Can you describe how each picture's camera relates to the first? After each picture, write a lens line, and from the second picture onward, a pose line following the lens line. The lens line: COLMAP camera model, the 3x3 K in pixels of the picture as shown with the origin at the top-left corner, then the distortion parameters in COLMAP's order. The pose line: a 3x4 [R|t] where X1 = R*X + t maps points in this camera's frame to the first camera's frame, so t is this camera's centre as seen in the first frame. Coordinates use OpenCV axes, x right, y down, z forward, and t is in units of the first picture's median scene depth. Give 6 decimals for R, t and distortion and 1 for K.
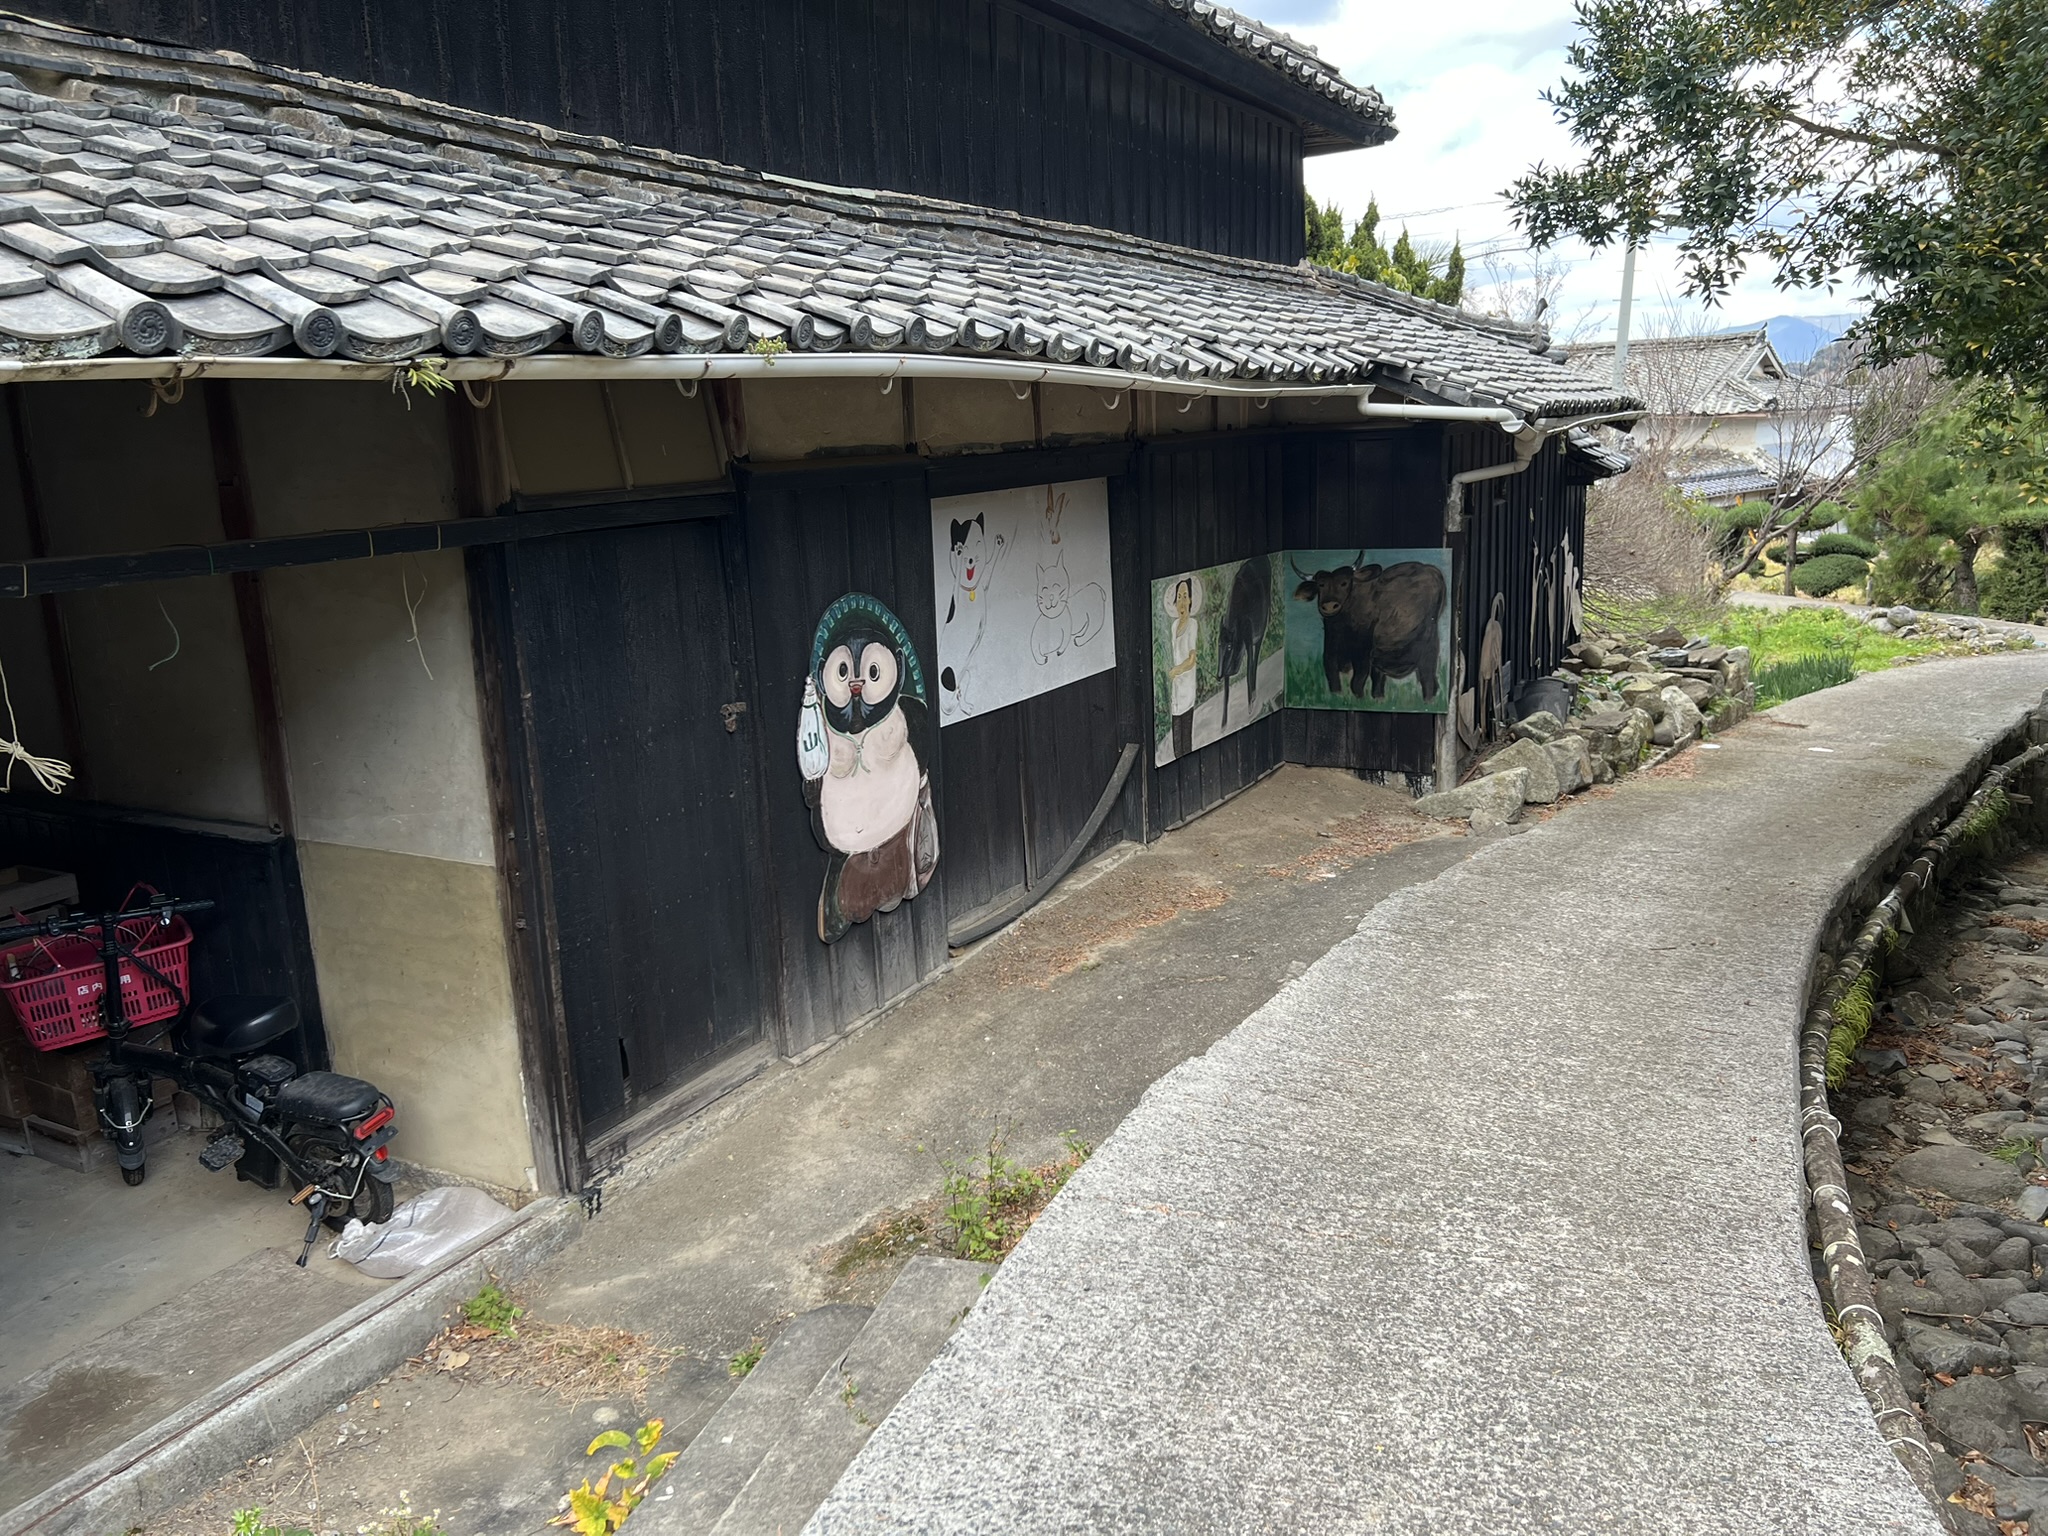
lens RADIAL K [[1565.2, 0, 1029.8], [0, 1565.2, 772.7], [0, 0, 1]] dist [0.046064, -0.045096]
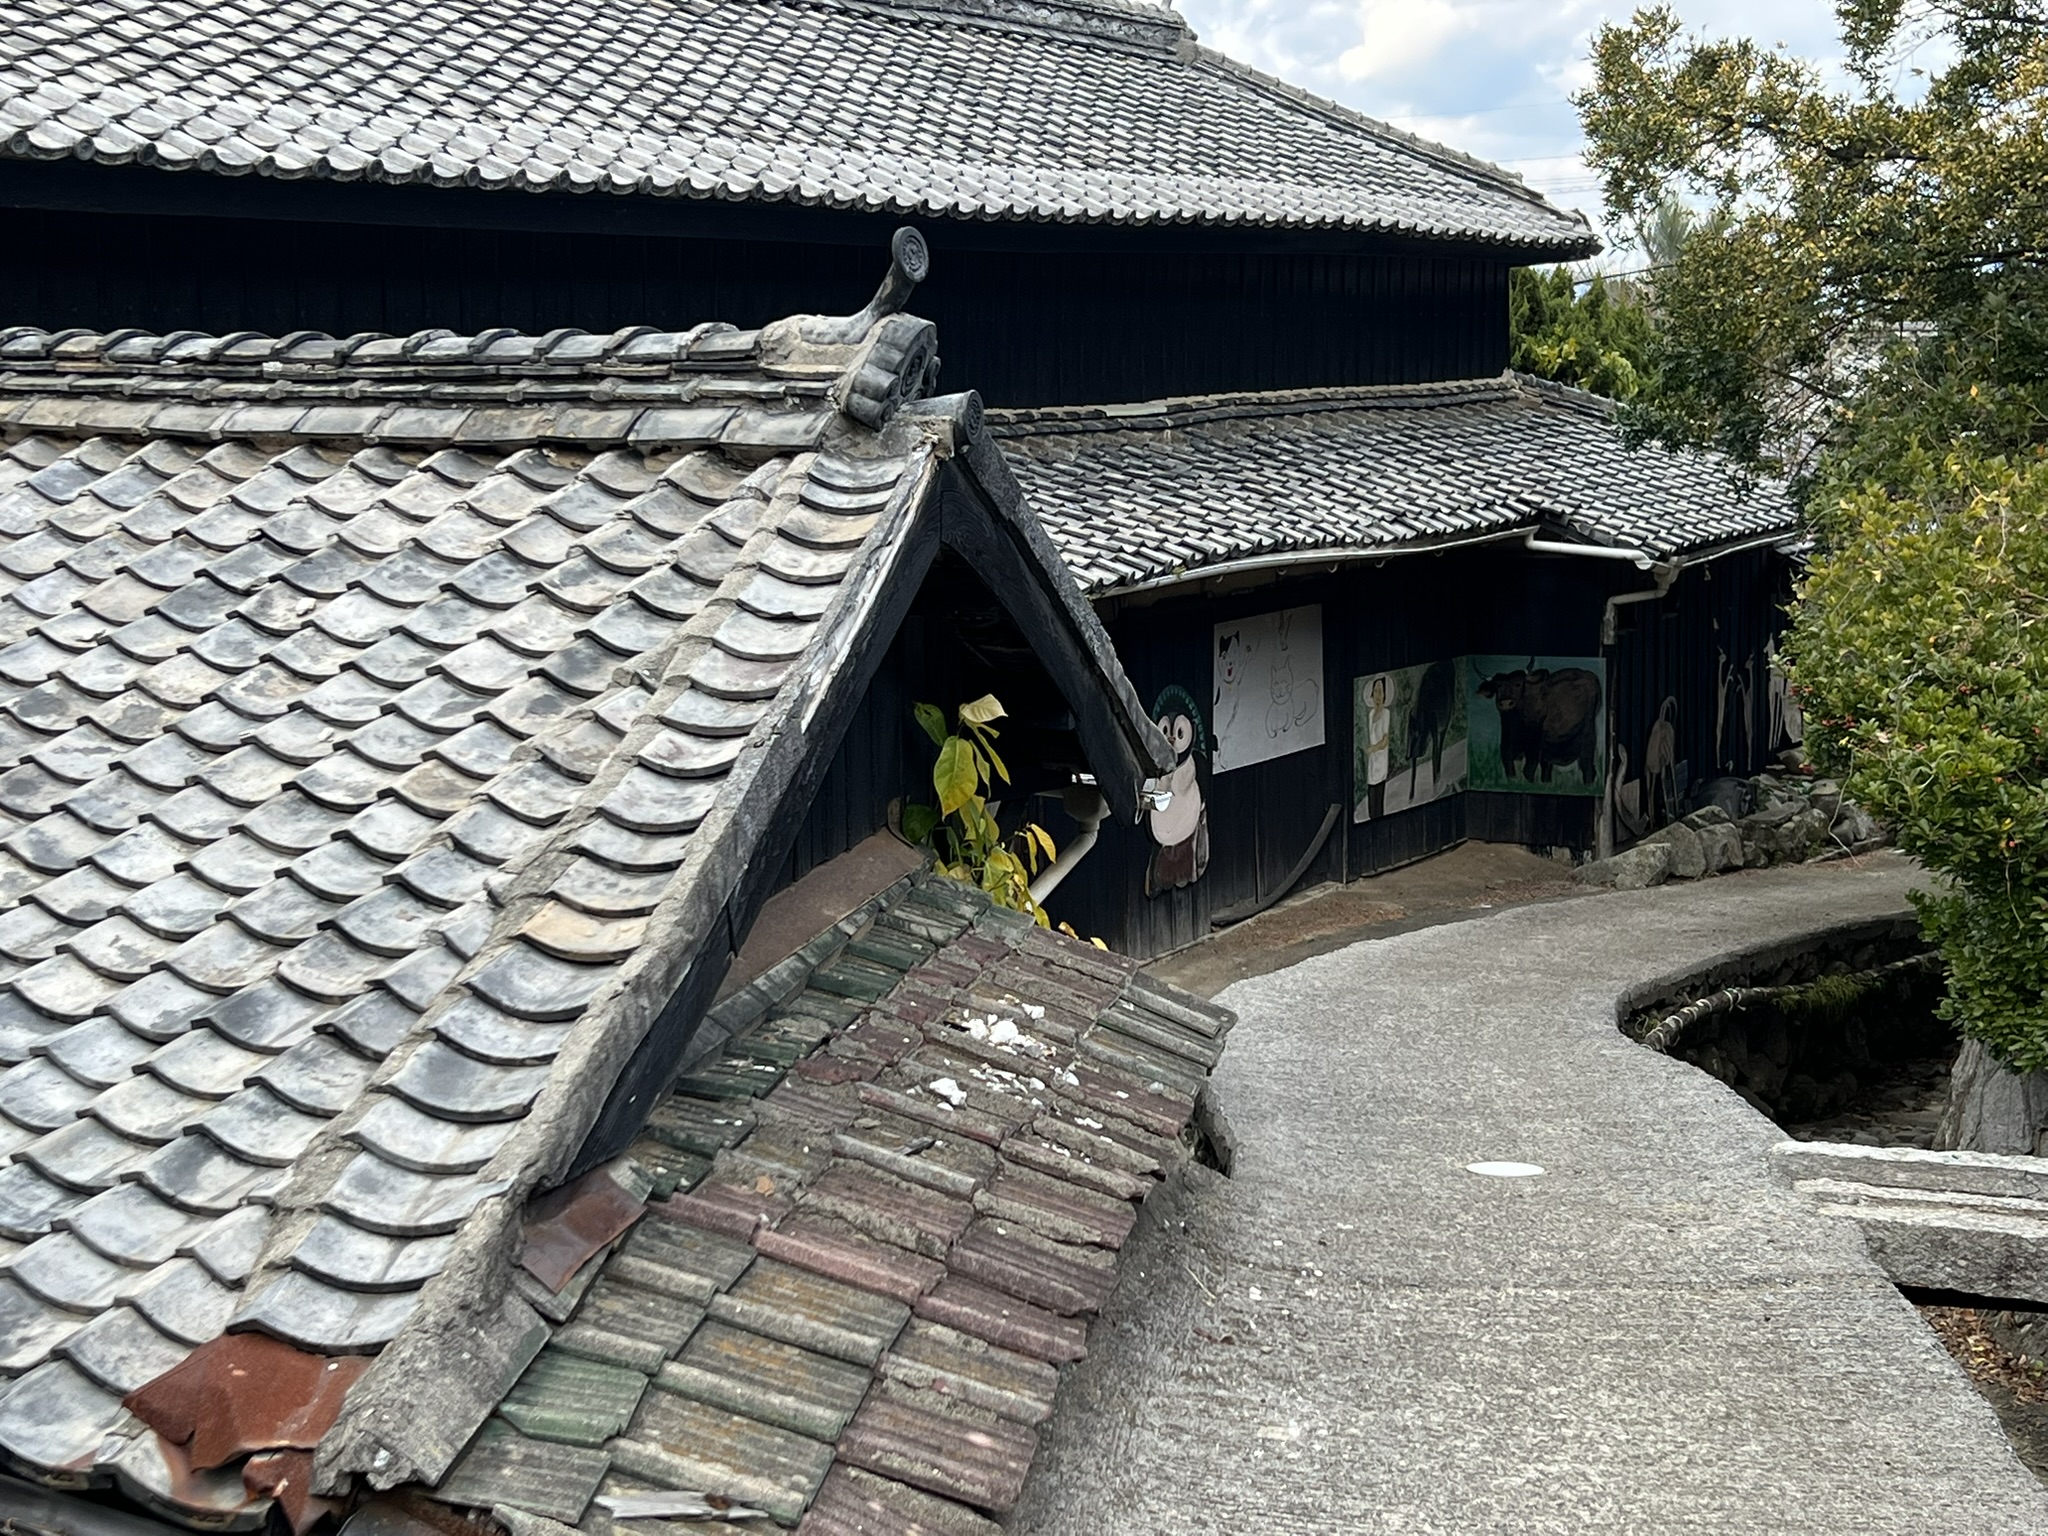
lens RADIAL K [[3031.2, 0, 1020.0], [0, 3031.2, 767.8], [0, 0, 1]] dist [0.157833, 0.000000]
pose [[0.999237, 0.028375, -0.026845, -0.122200], [-0.030516, 0.996078, -0.083050, 0.159194], [0.024384, 0.083806, 0.996184, -1.424954]]
